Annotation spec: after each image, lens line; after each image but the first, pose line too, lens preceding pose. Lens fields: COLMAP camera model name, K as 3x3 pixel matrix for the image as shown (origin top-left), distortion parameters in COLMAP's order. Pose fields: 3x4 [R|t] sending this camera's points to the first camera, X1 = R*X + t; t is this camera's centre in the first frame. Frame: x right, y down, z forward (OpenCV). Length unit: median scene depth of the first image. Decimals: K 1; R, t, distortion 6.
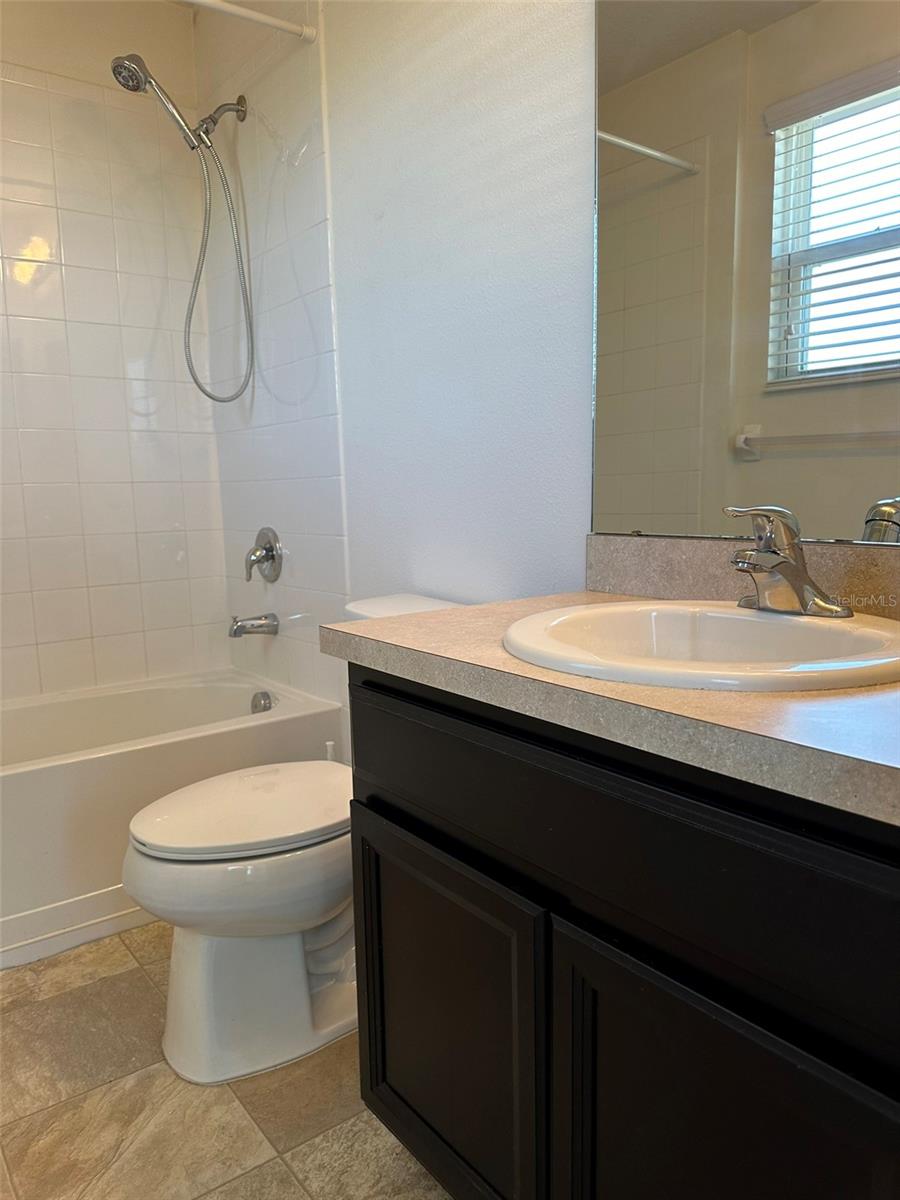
lens RADIAL K [[804.8, 0, 432.3], [0, 804.8, 615.7], [0, 0, 1]] dist [0.012699, -0.026159]
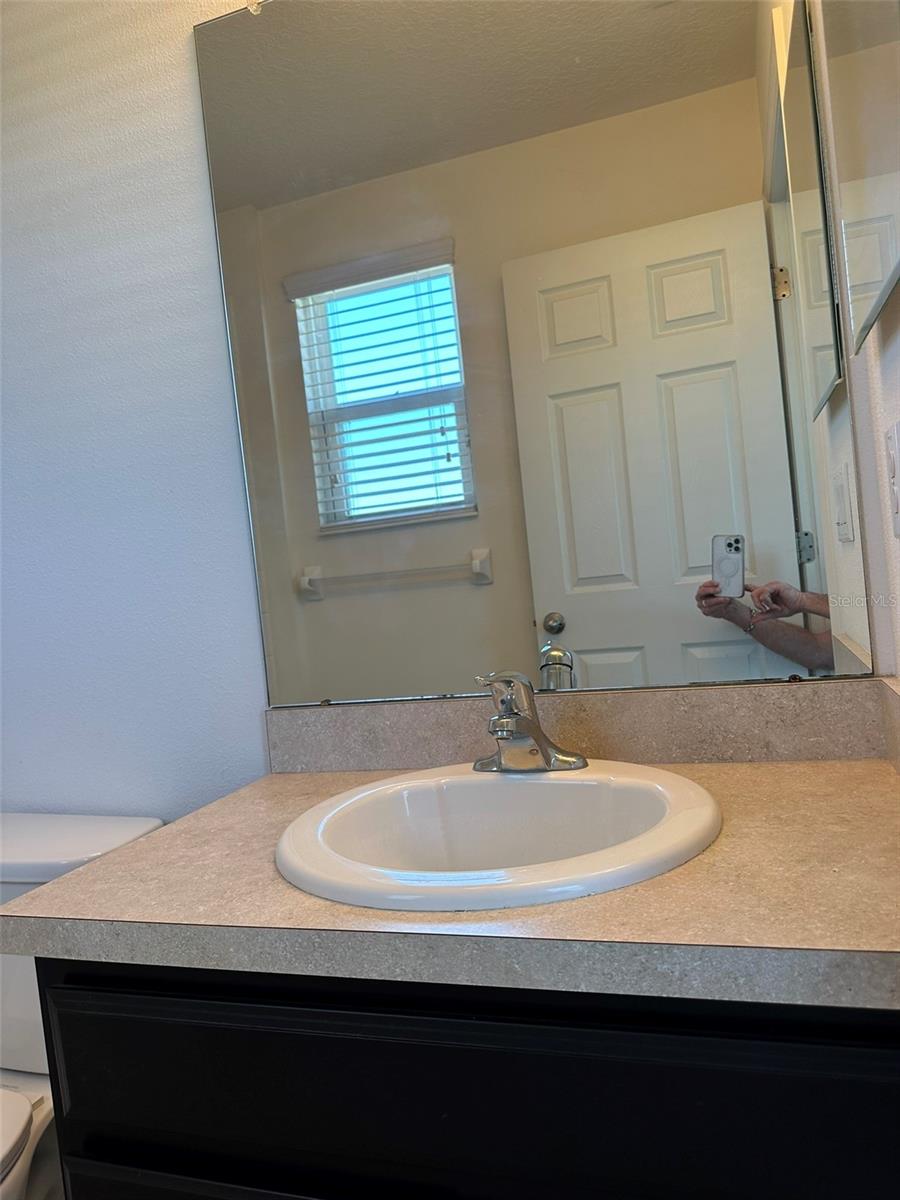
lens RADIAL K [[804.8, 0, 426.1], [0, 804.8, 644.5], [0, 0, 1]] dist [0.012699, -0.026159]
pose [[0.819108, -0.102171, 0.564467, -0.140707], [0.171311, 0.982675, -0.070723, -0.071987], [-0.547462, 0.154629, 0.822420, 0.148503]]
